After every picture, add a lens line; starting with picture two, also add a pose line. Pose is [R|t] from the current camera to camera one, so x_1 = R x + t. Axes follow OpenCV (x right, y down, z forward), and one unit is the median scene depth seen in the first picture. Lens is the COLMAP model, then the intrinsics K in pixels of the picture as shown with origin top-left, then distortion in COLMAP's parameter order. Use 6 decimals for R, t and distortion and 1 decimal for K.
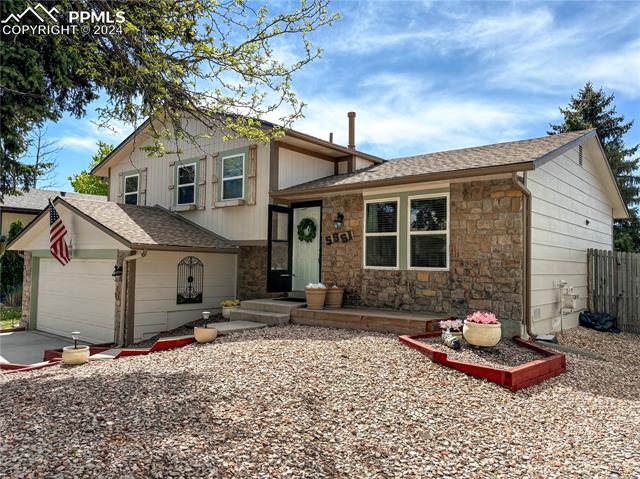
lens RADIAL K [[484.0, 0, 316.9], [0, 484.0, 241.9], [0, 0, 1]] dist [0.026809, -0.008318]
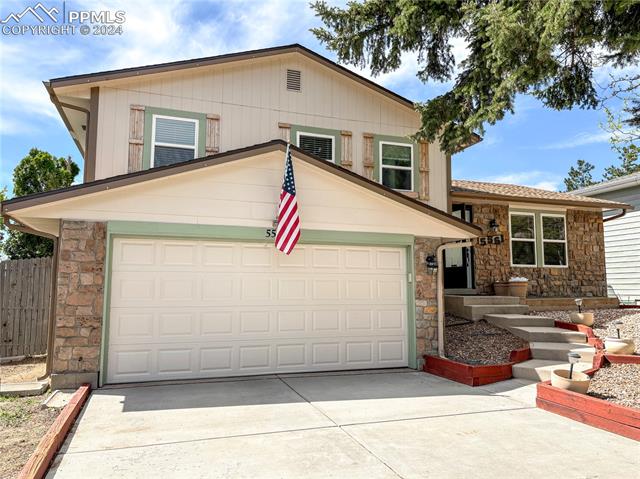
lens RADIAL K [[484.0, 0, 320.6], [0, 484.0, 237.0], [0, 0, 1]] dist [0.026809, -0.008318]
pose [[0.504352, 0.061389, 0.861313, -1.293875], [-0.037905, 0.998082, -0.048942, 0.062536], [-0.862666, -0.007964, 0.505712, 0.830211]]
